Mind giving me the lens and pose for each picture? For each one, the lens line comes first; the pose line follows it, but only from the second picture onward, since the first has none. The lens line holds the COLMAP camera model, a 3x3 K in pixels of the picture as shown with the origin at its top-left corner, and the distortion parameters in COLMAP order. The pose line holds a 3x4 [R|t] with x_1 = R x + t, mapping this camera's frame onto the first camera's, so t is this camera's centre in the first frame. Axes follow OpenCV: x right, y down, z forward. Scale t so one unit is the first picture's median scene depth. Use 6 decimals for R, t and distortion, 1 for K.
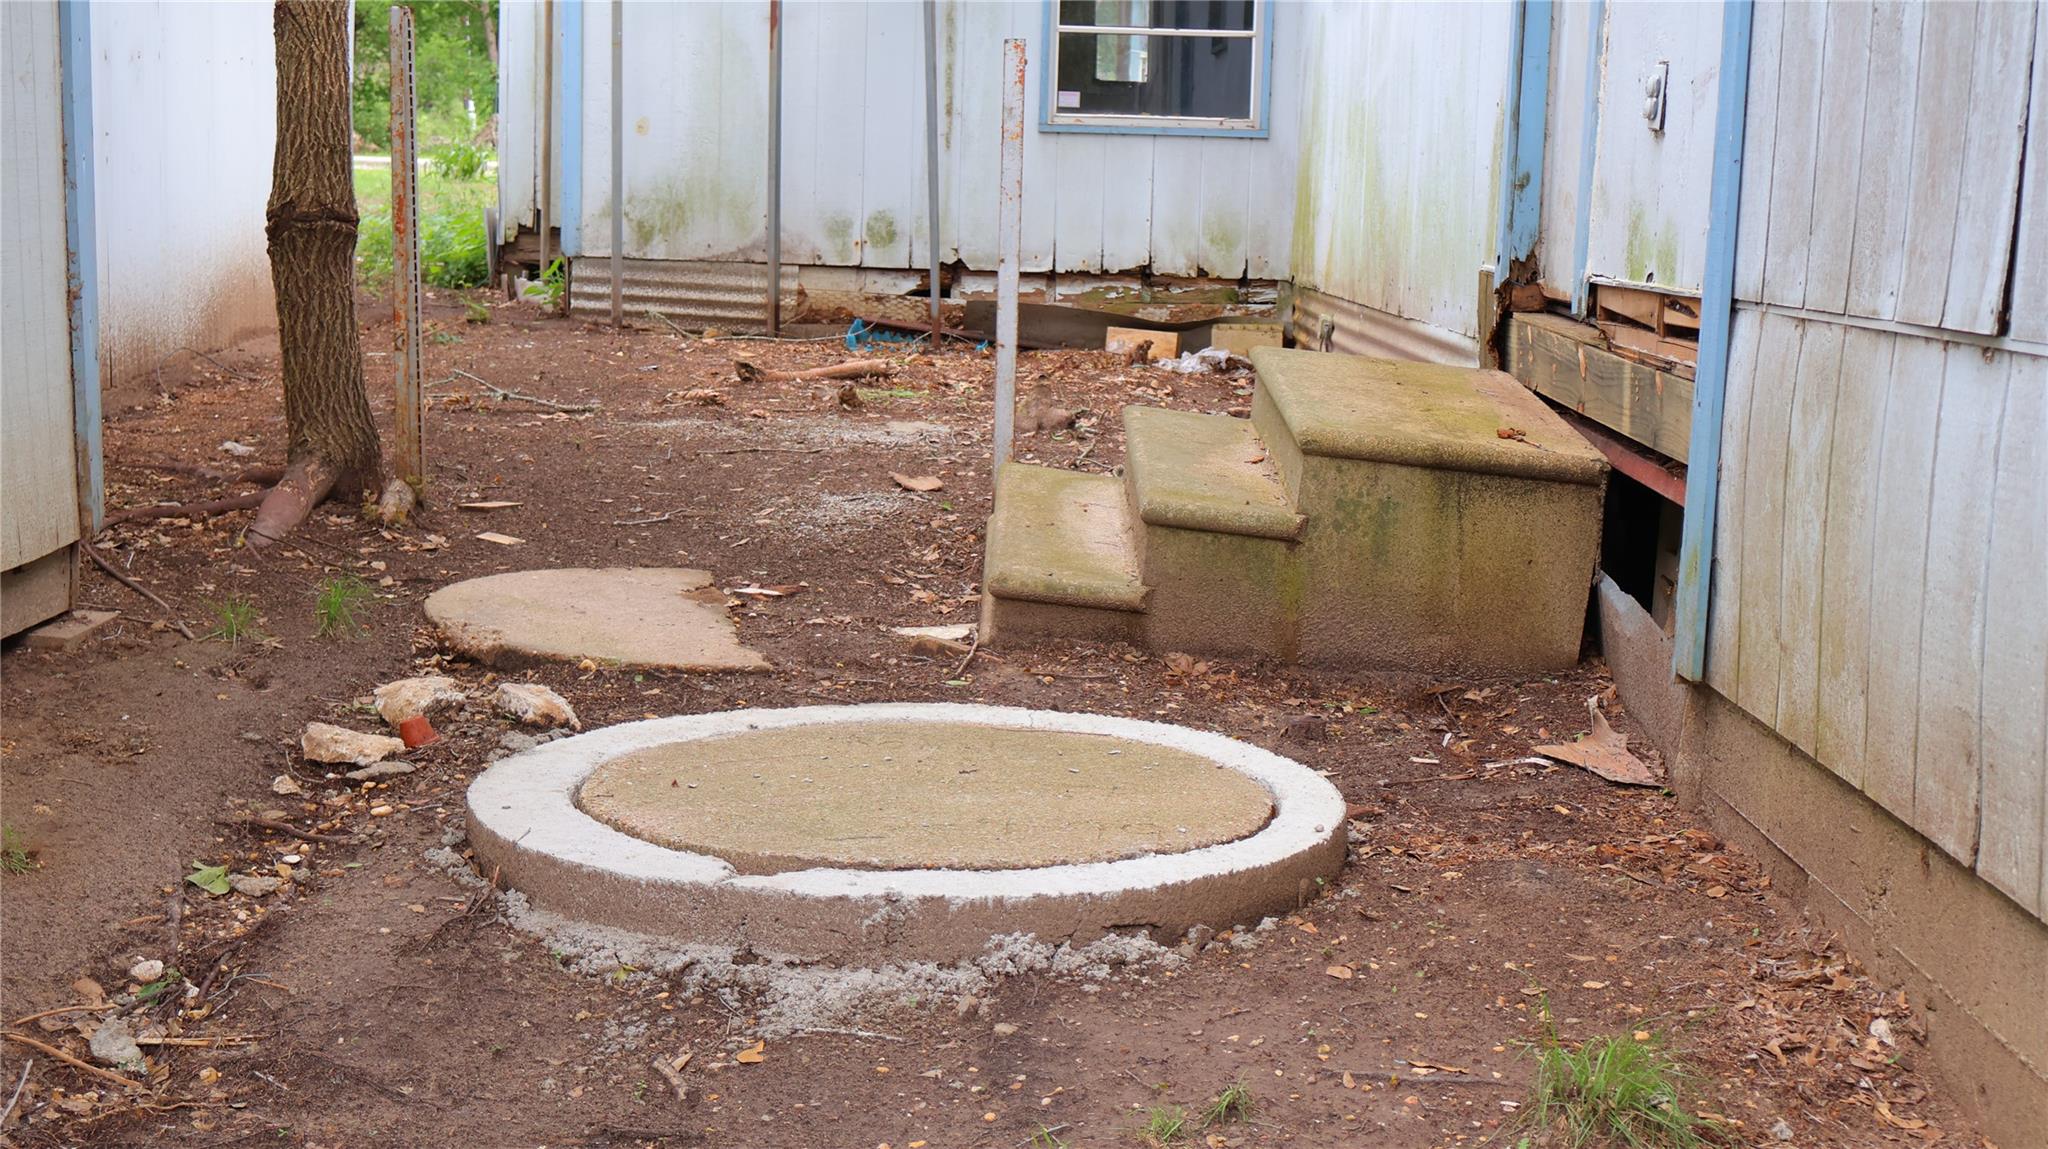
lens RADIAL K [[2656.6, 0, 1029.4], [0, 2656.6, 578.3], [0, 0, 1]] dist [-0.058533, 0.000000]
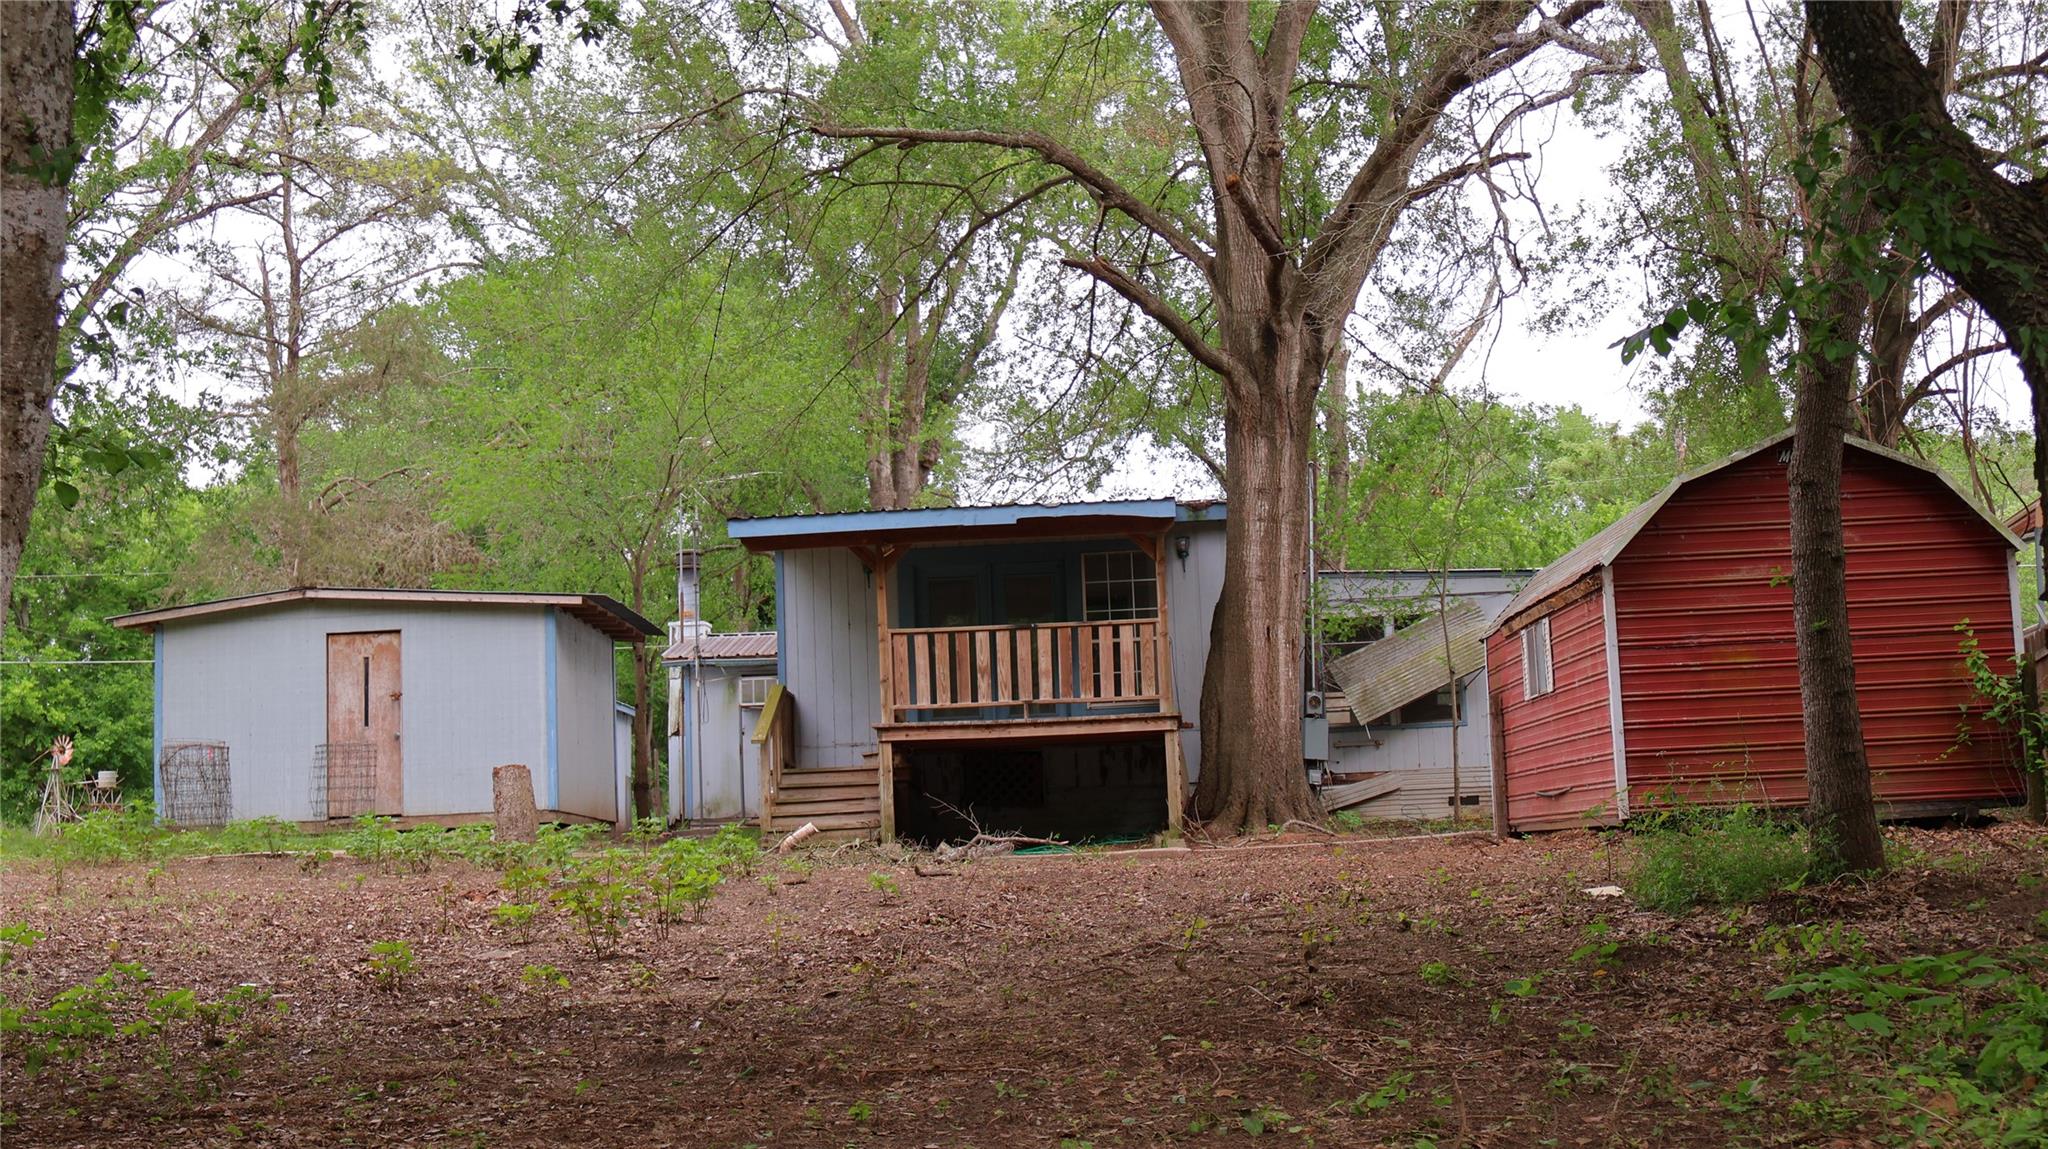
lens RADIAL K [[2656.6, 0, 1025.0], [0, 2656.6, 555.1], [0, 0, 1]] dist [-0.058533, 0.000000]
pose [[0.995913, -0.075613, -0.049388, 0.855920], [0.058088, 0.955021, -0.290793, 1.070300], [0.069154, 0.286736, 0.955510, -4.440077]]
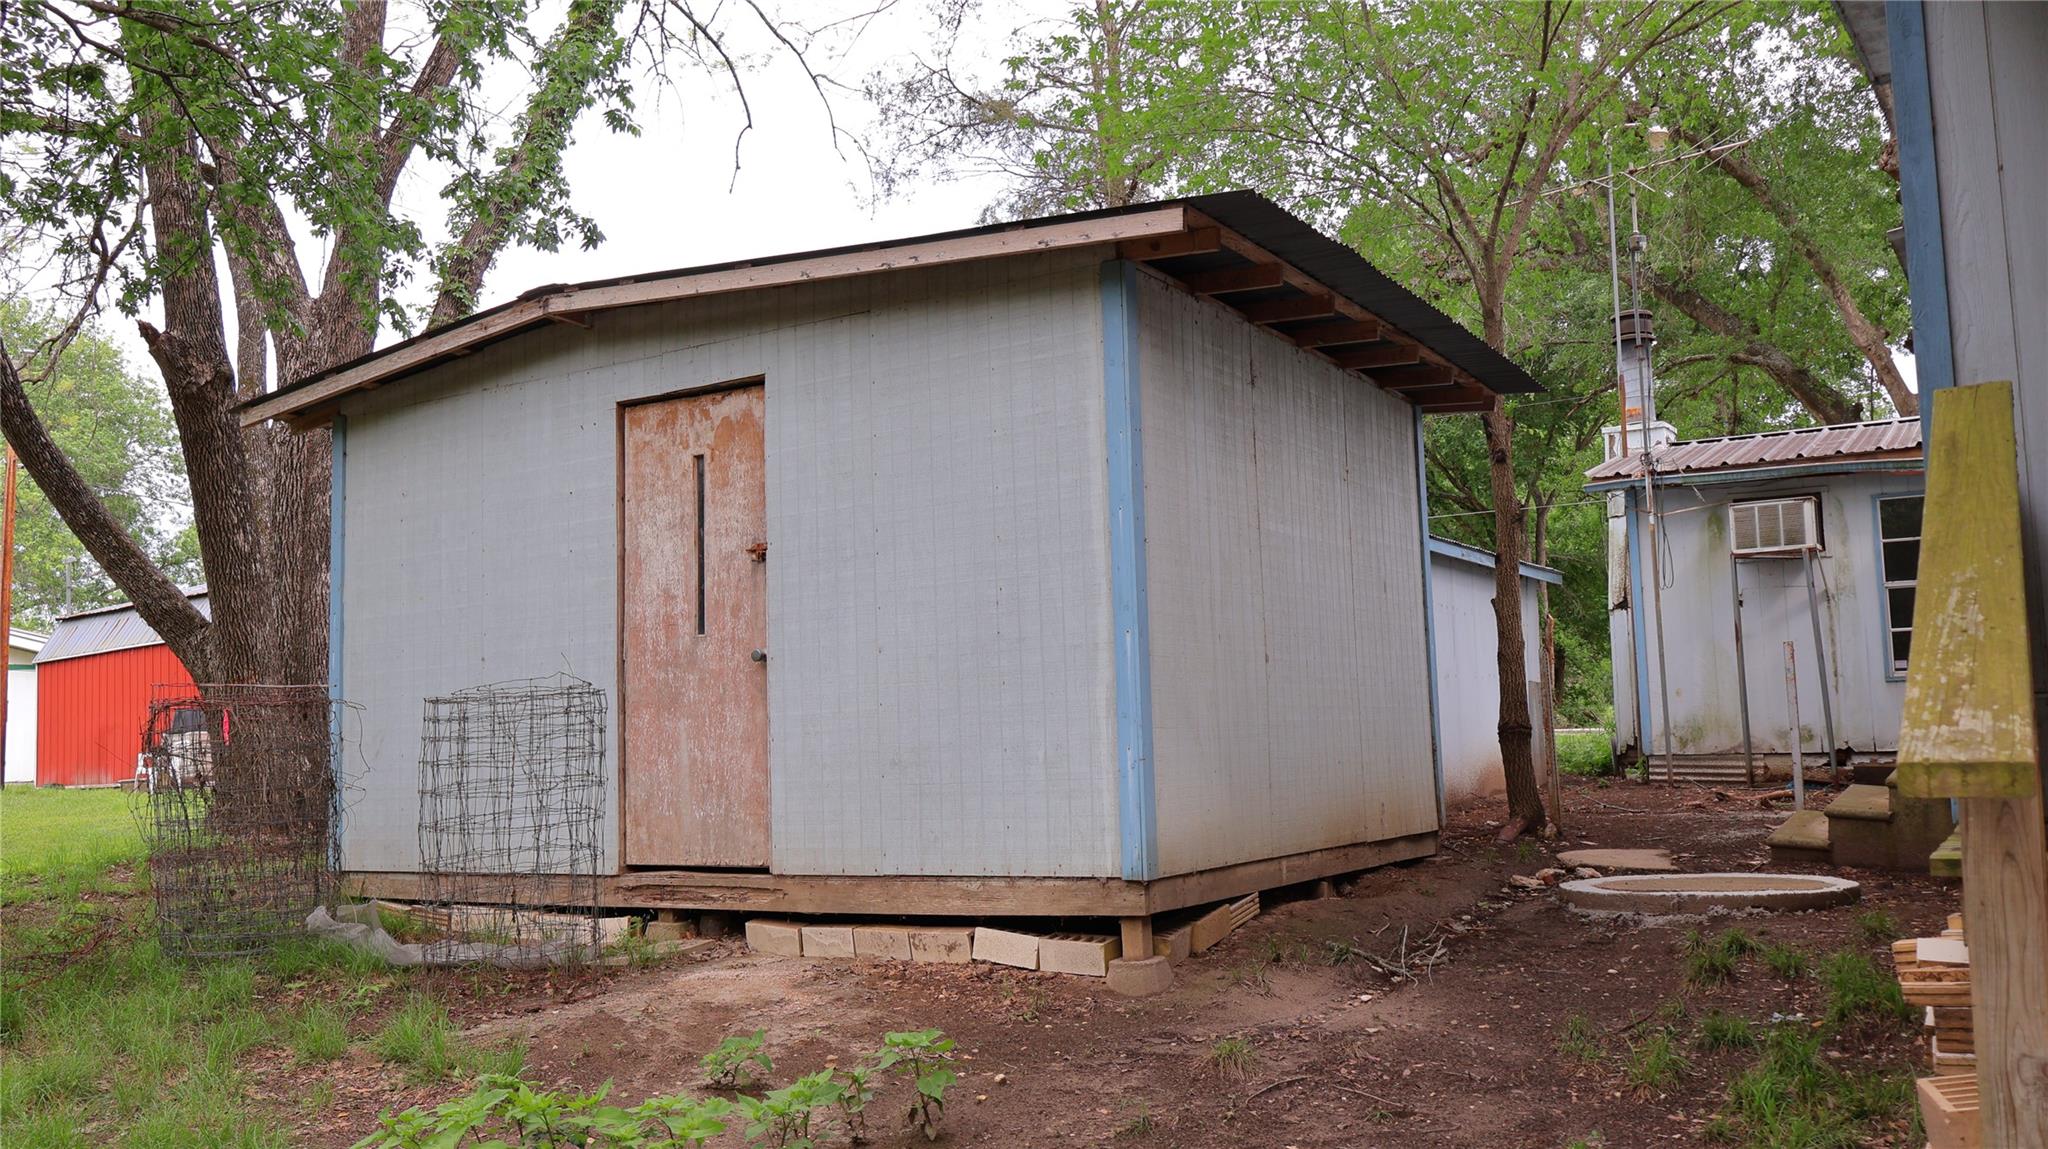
lens RADIAL K [[1693.8, 0, 1026.6], [0, 1693.8, 580.2], [0, 0, 1]] dist [0.001068, -0.007667]
pose [[0.846361, -0.107120, -0.521726, 0.221133], [-0.027178, 0.969604, -0.243165, 0.147487], [0.531916, 0.219985, 0.817724, -0.700484]]
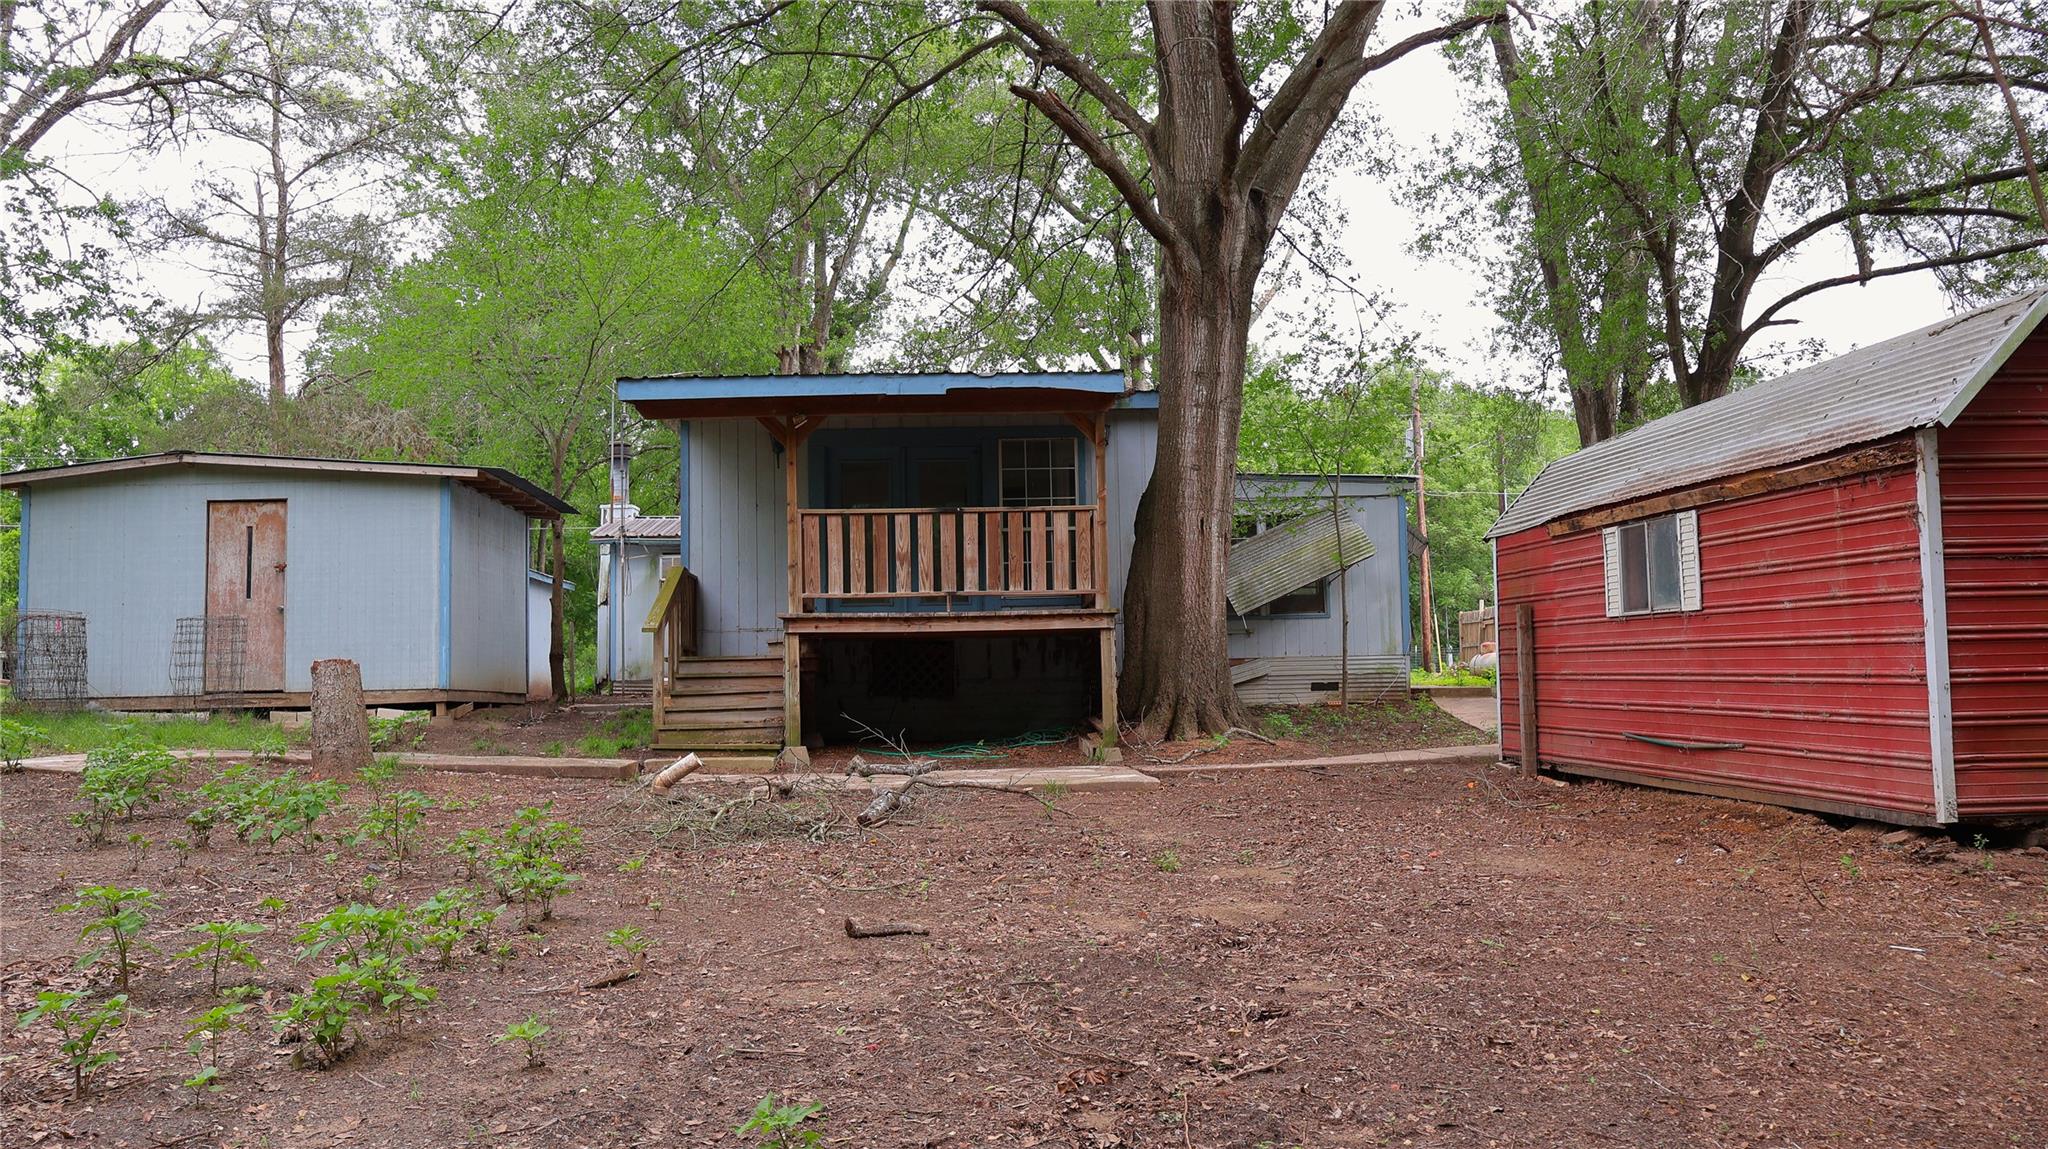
lens RADIAL K [[1693.8, 0, 1025.6], [0, 1693.8, 572.4], [0, 0, 1]] dist [0.001068, -0.007667]
pose [[0.998347, -0.047679, 0.032078, 0.667938], [0.053875, 0.970796, -0.233780, 0.622209], [-0.019995, 0.235122, 0.971760, -2.757668]]
